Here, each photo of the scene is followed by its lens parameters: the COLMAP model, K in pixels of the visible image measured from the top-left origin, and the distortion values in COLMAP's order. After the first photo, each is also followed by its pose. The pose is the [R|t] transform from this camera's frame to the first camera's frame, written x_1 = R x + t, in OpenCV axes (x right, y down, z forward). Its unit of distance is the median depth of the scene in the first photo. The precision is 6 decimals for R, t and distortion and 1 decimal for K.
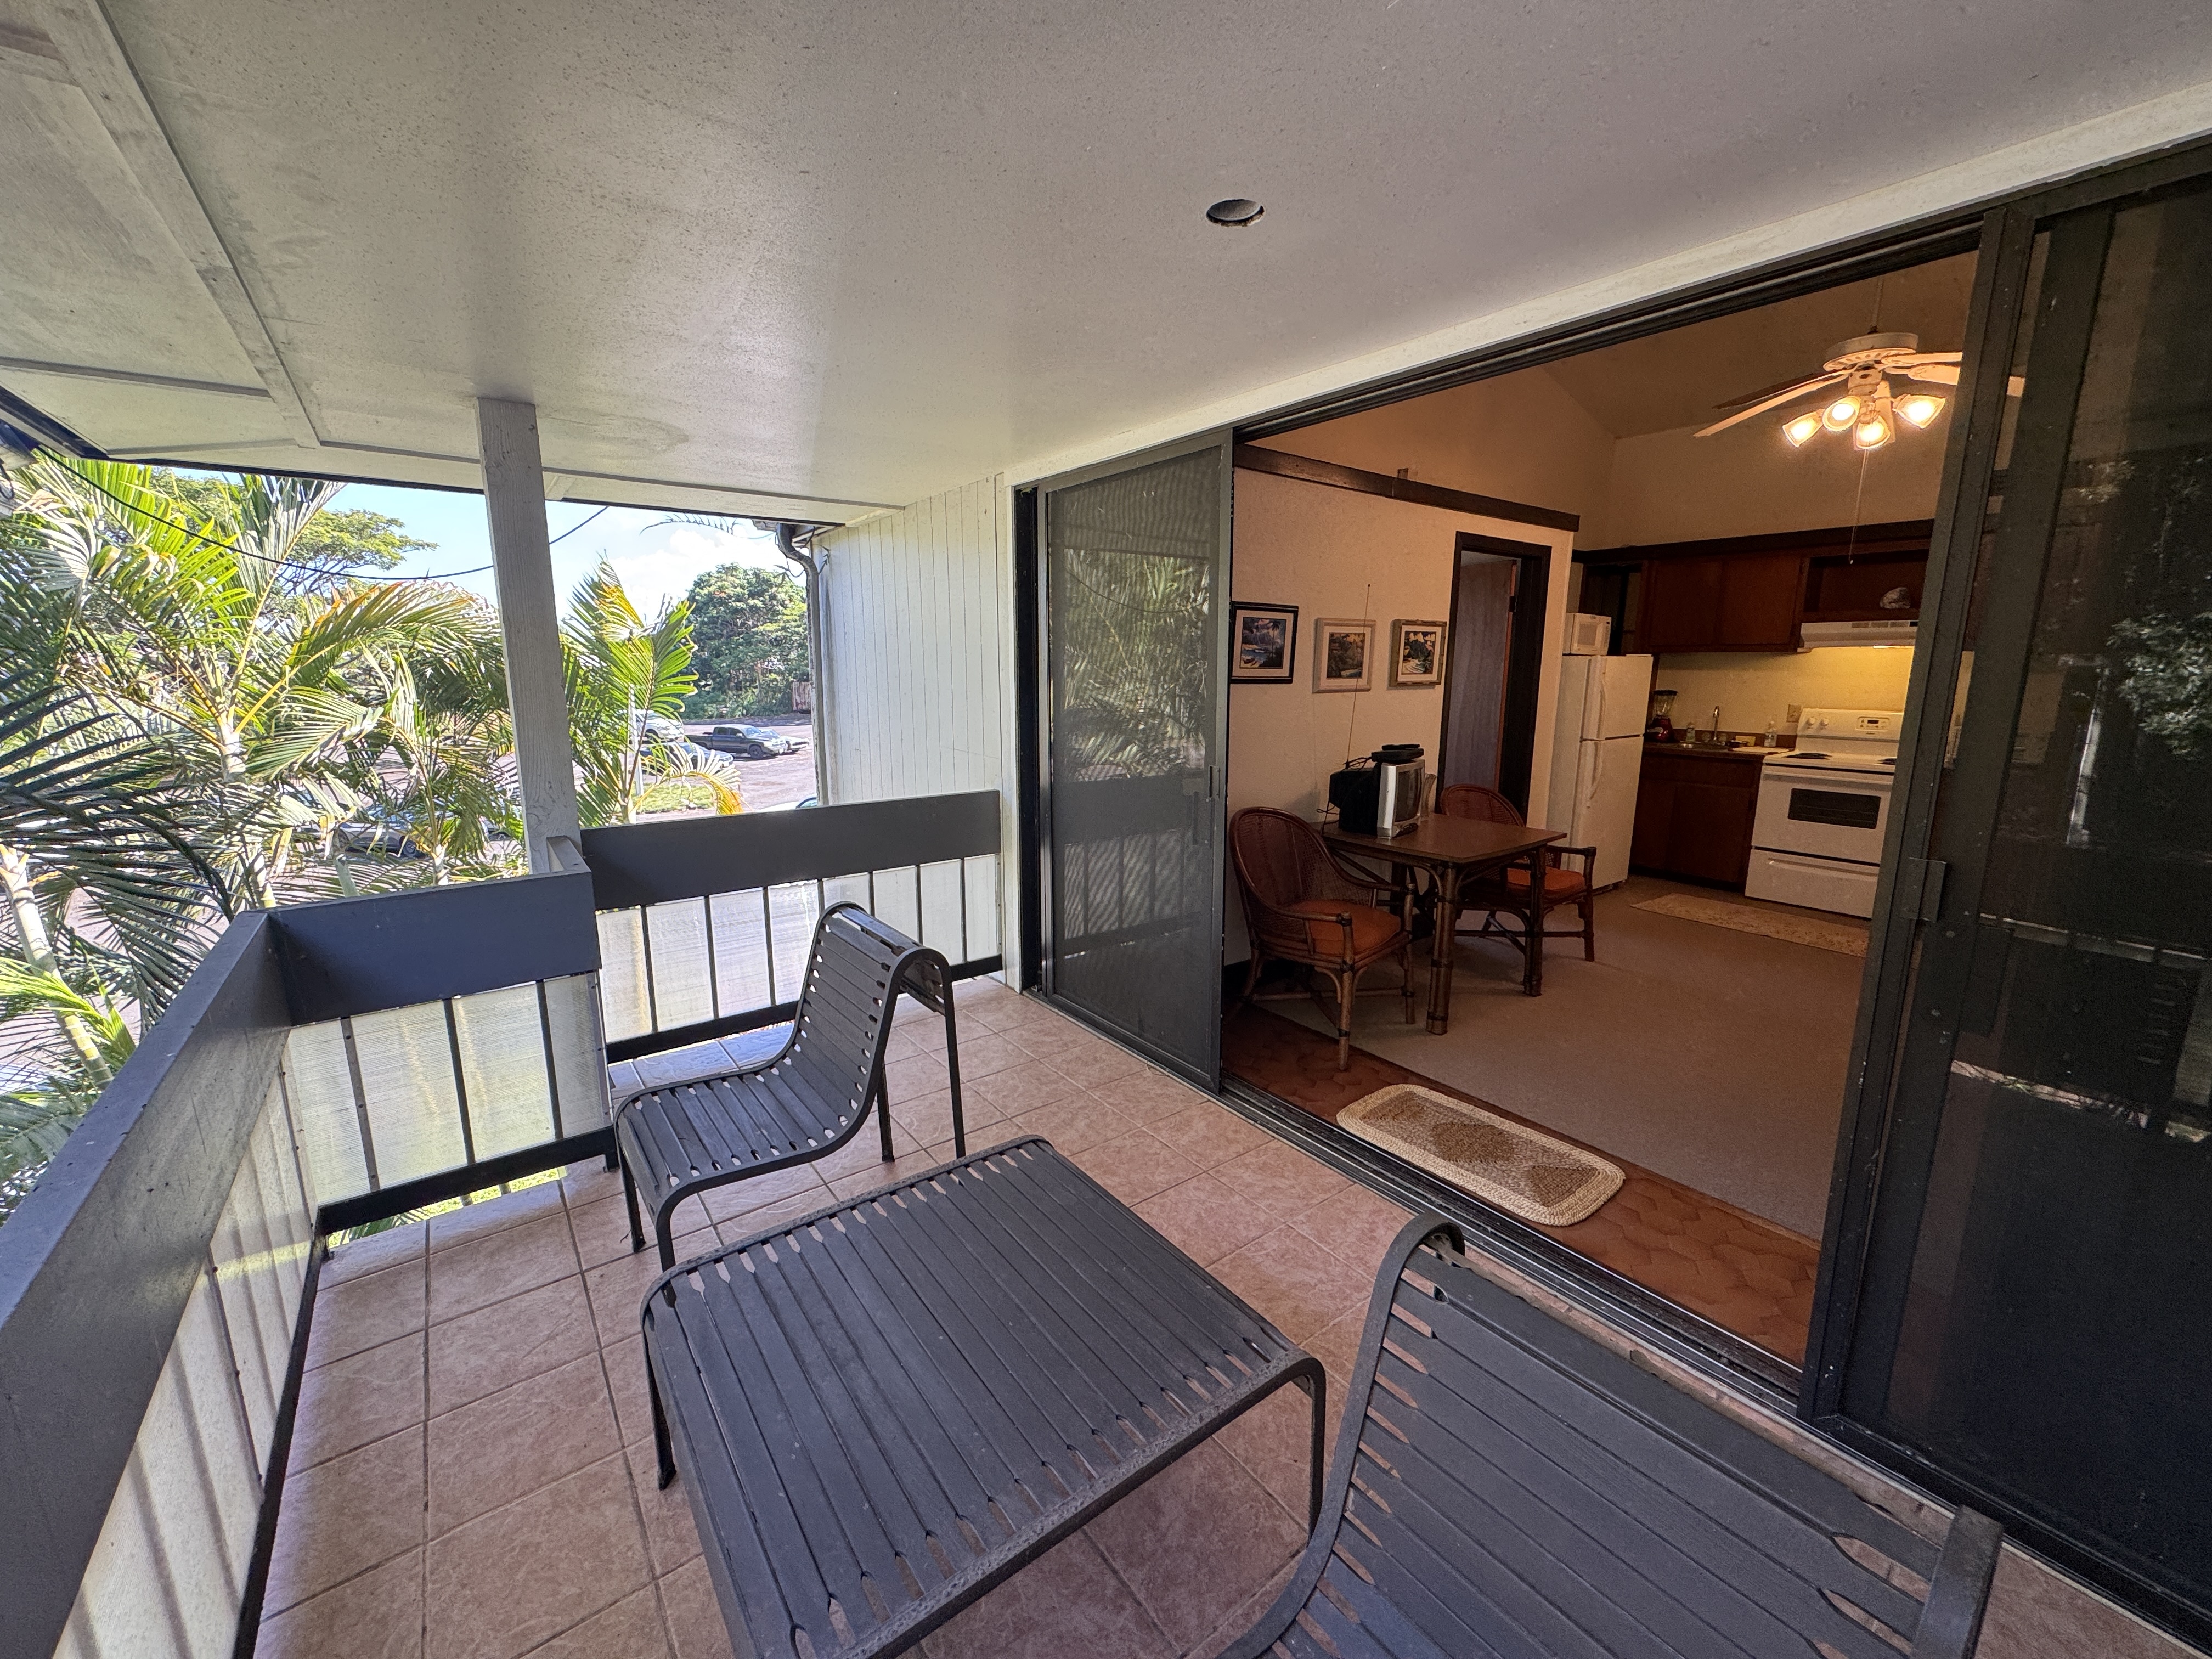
lens RADIAL K [[884.7, 0, 1103.8], [0, 884.7, 826.9], [0, 0, 1]] dist [-0.004833, 0.000668]
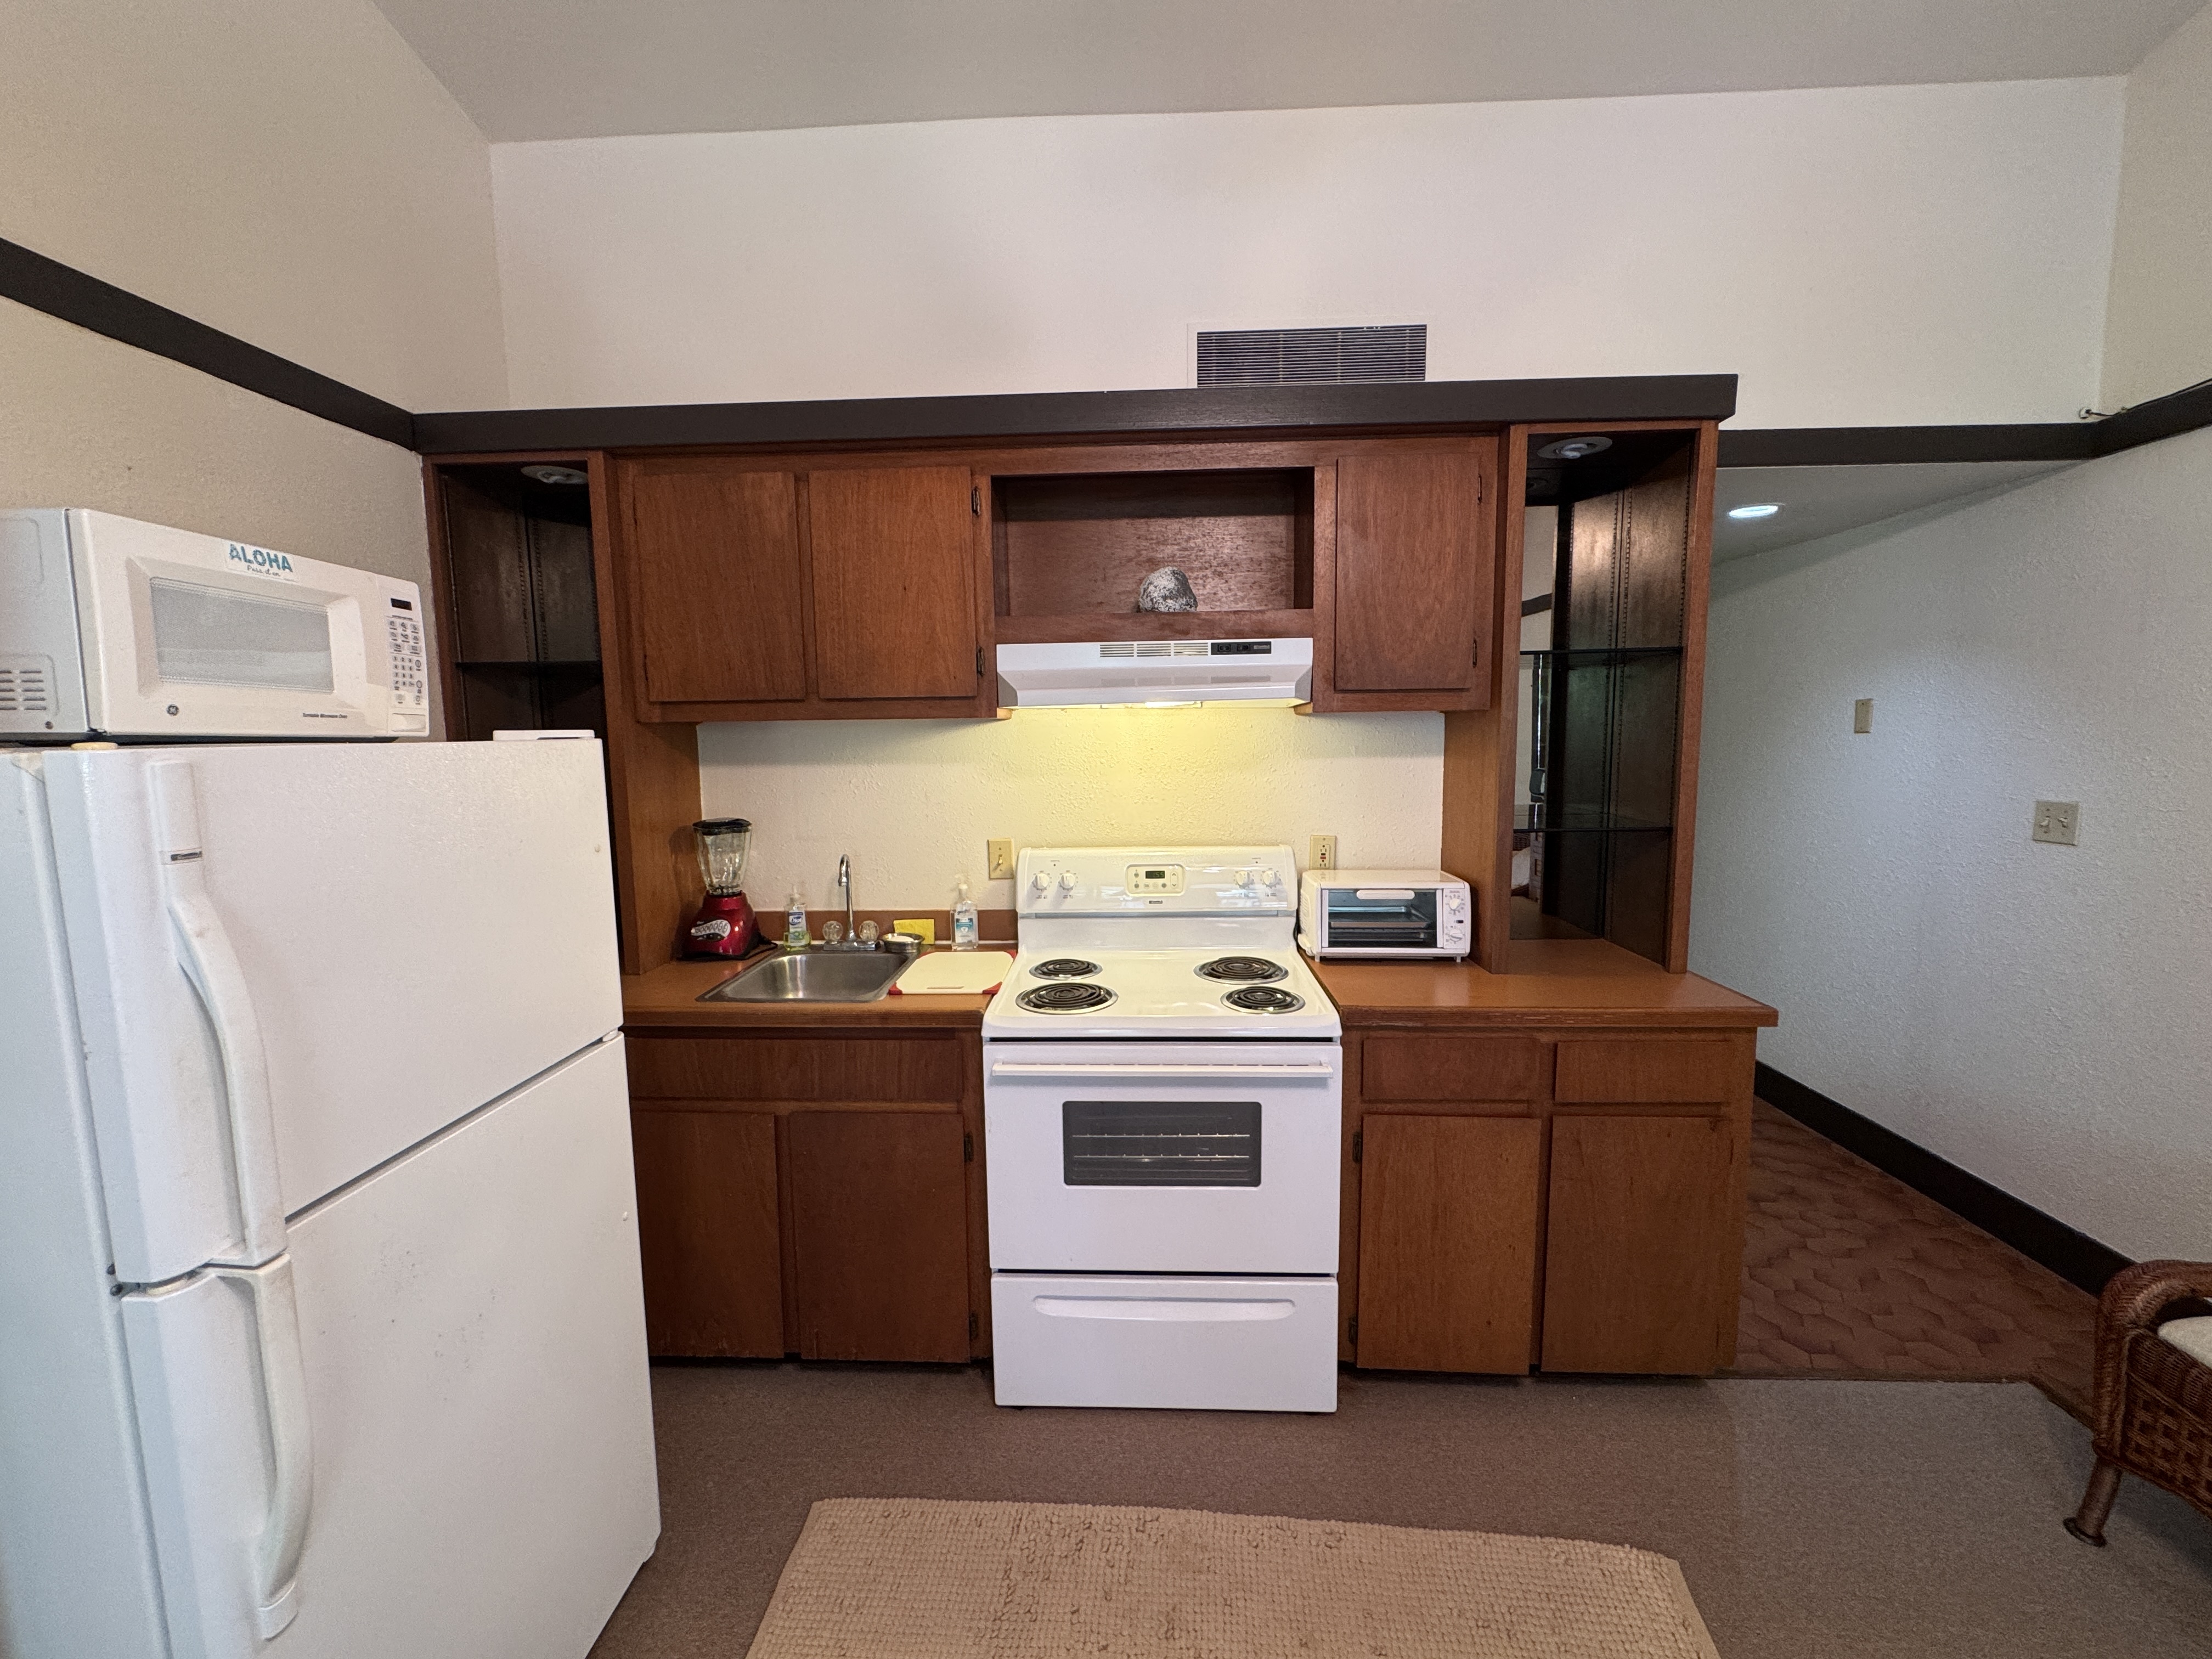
lens RADIAL K [[884.7, 0, 1105.0], [0, 884.7, 827.5], [0, 0, 1]] dist [-0.004833, 0.000668]
pose [[0.631854, -0.100130, 0.768593, 0.655227], [0.159223, 0.987240, -0.002282, -0.182024], [-0.758557, 0.123819, 0.639734, 0.923190]]
